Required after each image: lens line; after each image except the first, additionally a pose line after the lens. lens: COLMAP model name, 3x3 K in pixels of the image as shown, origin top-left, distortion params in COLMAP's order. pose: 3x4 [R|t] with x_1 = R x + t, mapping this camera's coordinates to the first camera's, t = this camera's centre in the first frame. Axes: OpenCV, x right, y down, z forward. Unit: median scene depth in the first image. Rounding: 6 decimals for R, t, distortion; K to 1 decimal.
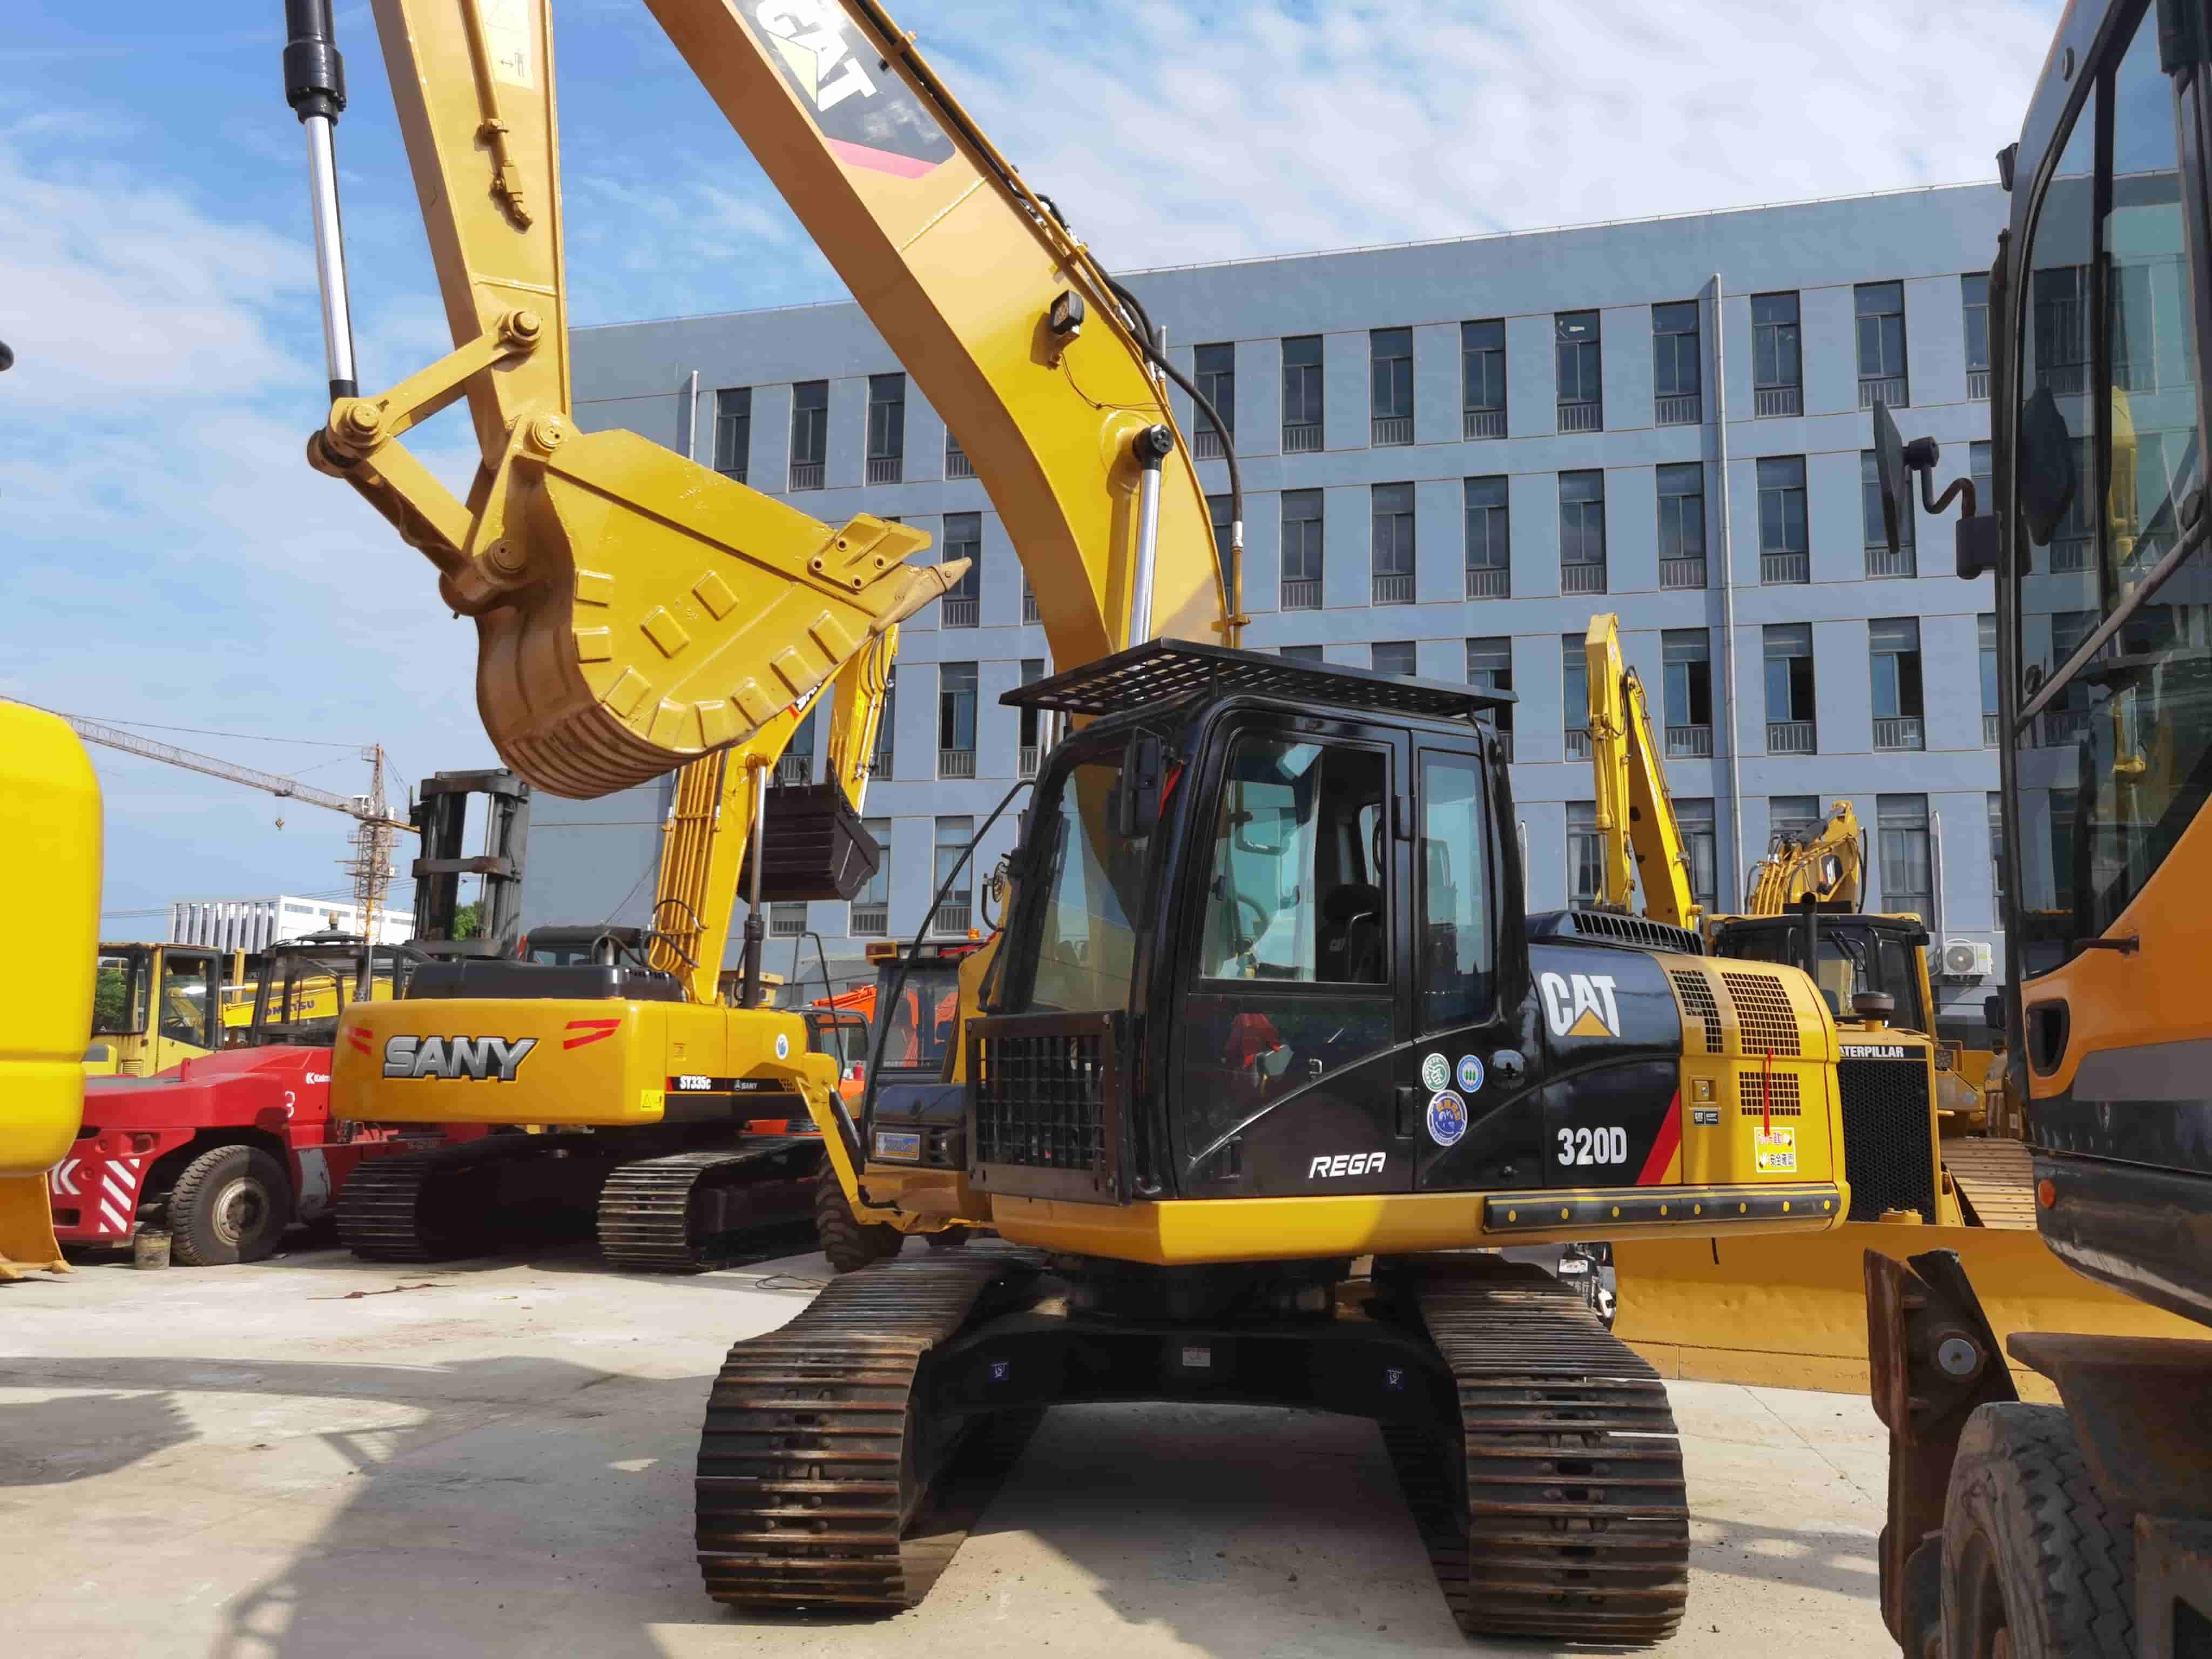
lens RADIAL K [[1774.7, 0, 1119.8], [0, 1774.7, 820.4], [0, 0, 1]] dist [0.020335, -0.020598]
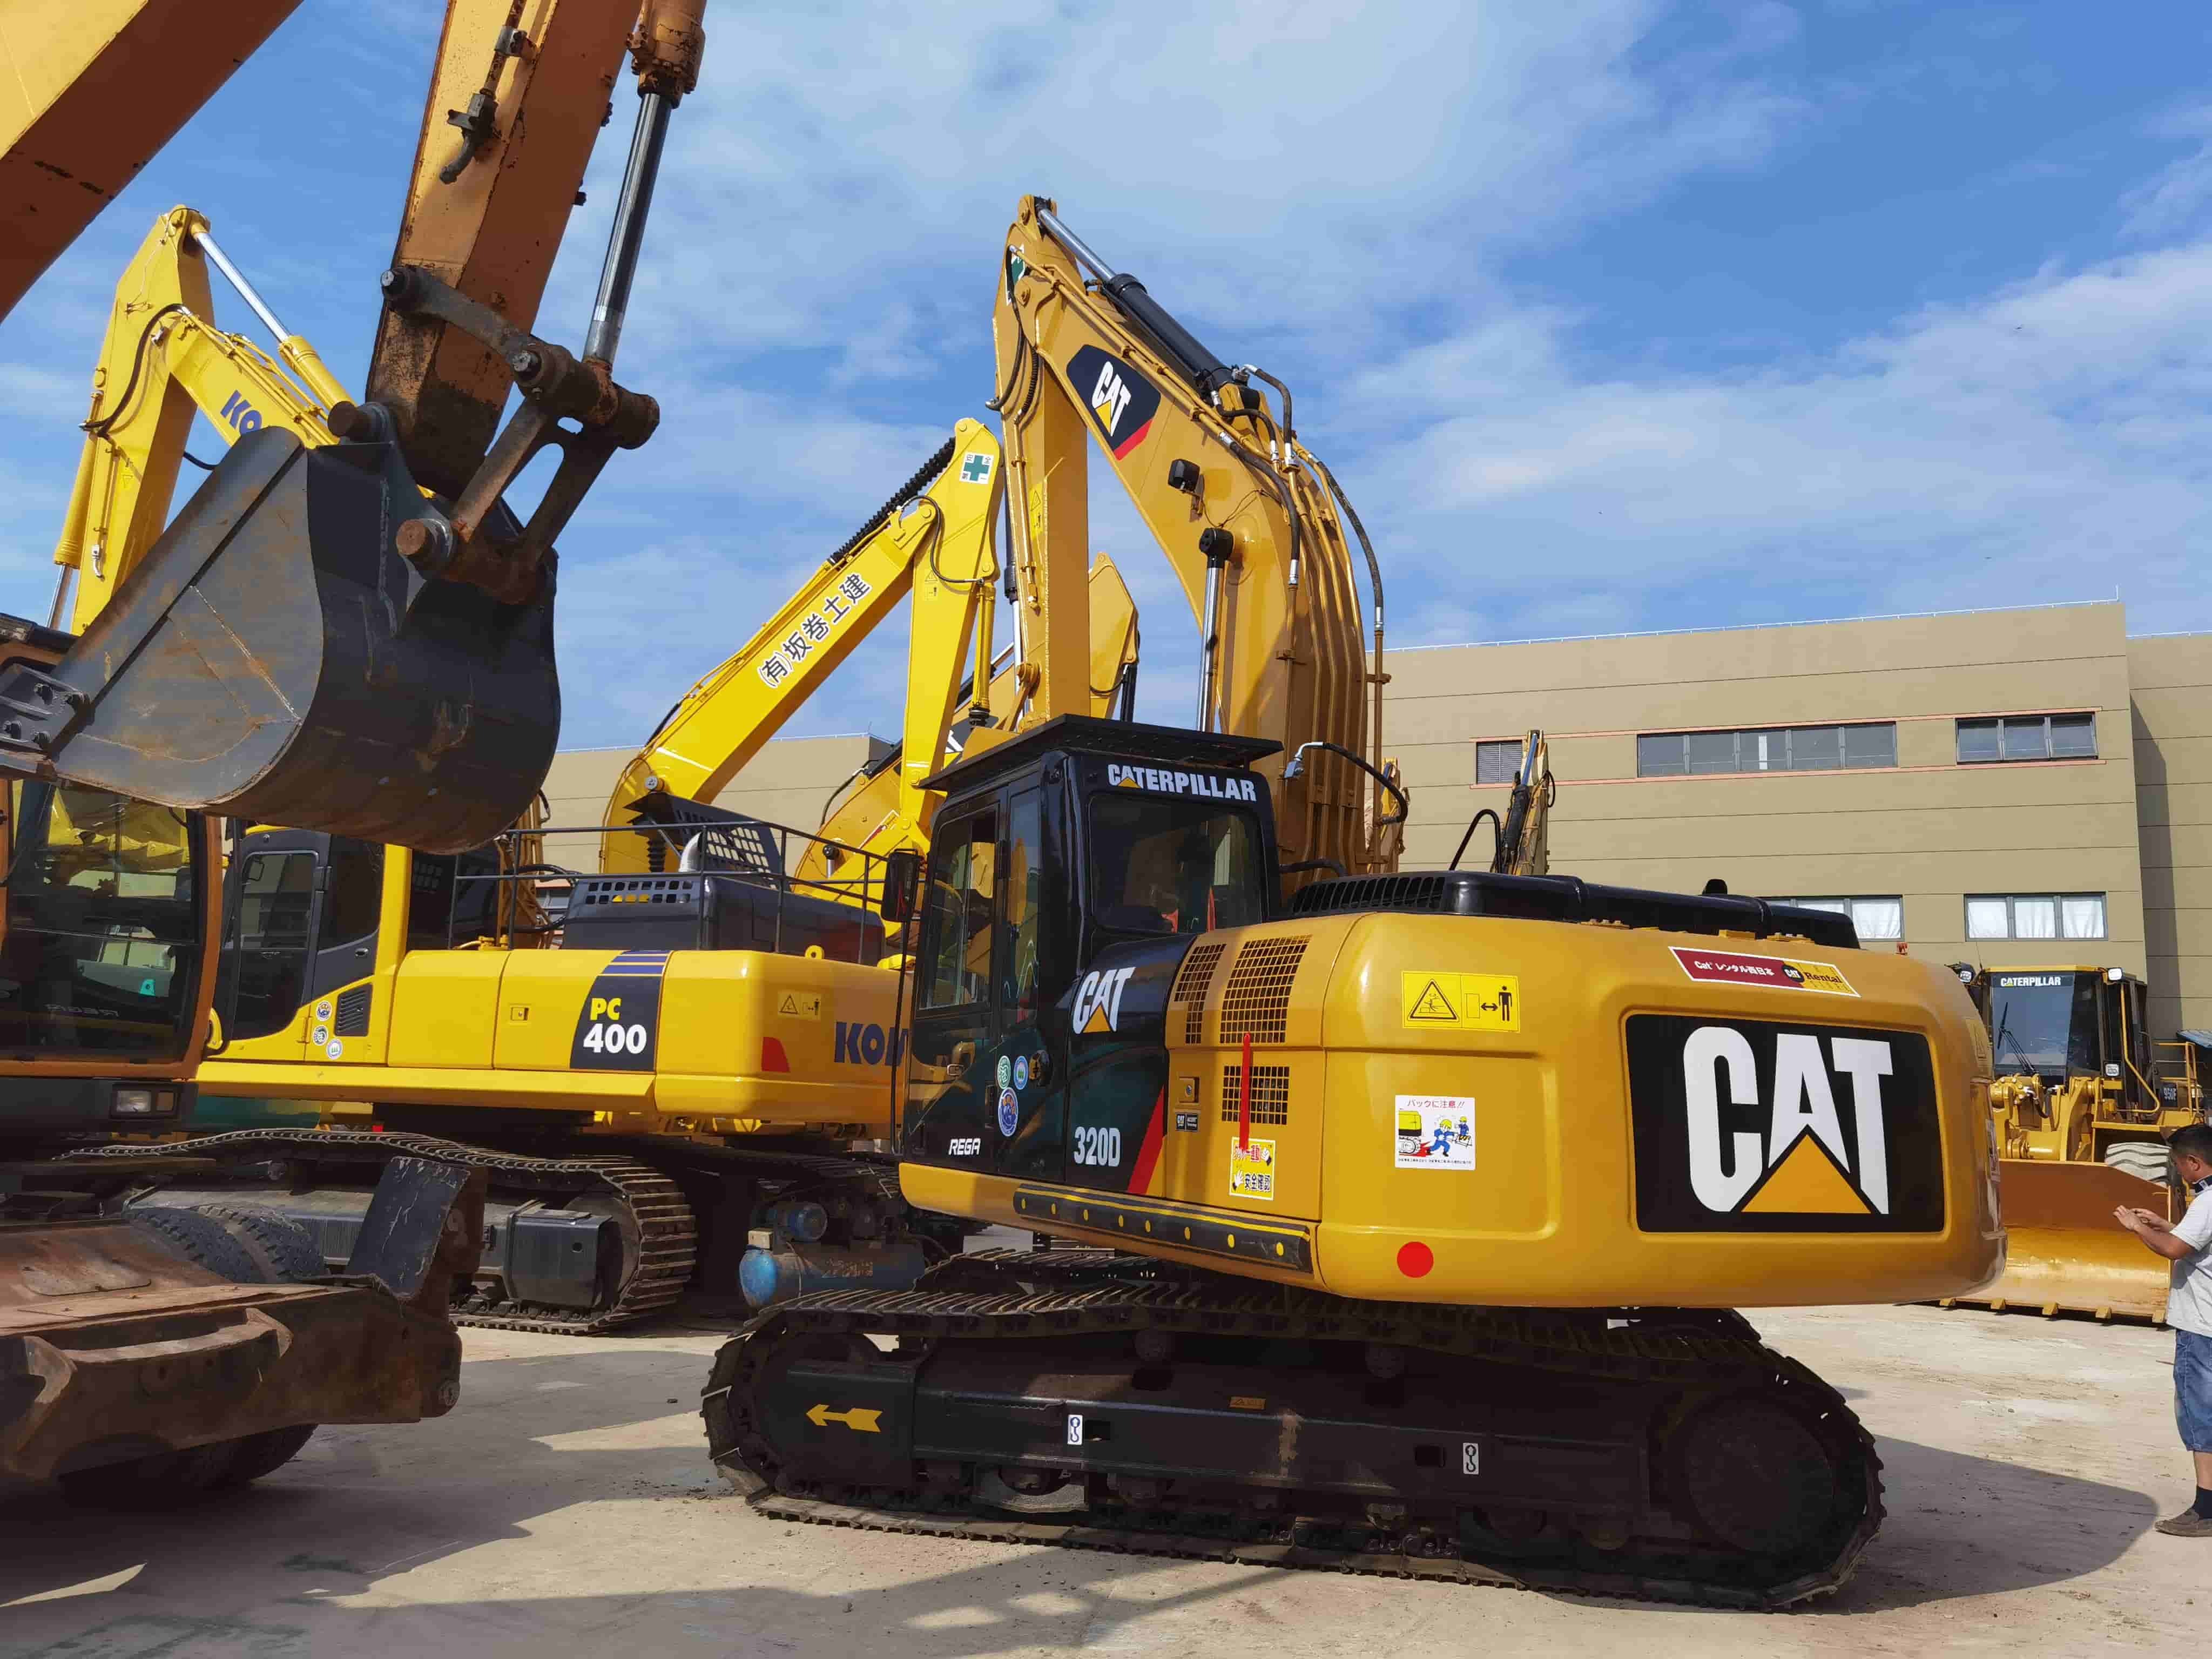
lens RADIAL K [[1774.7, 0, 1108.4], [0, 1774.7, 800.0], [0, 0, 1]] dist [0.020335, -0.020598]
pose [[-0.121718, -0.180898, -0.975941, 1.162047], [0.109025, 0.974865, -0.194296, 0.175512], [0.986559, -0.130051, -0.098936, 1.051672]]
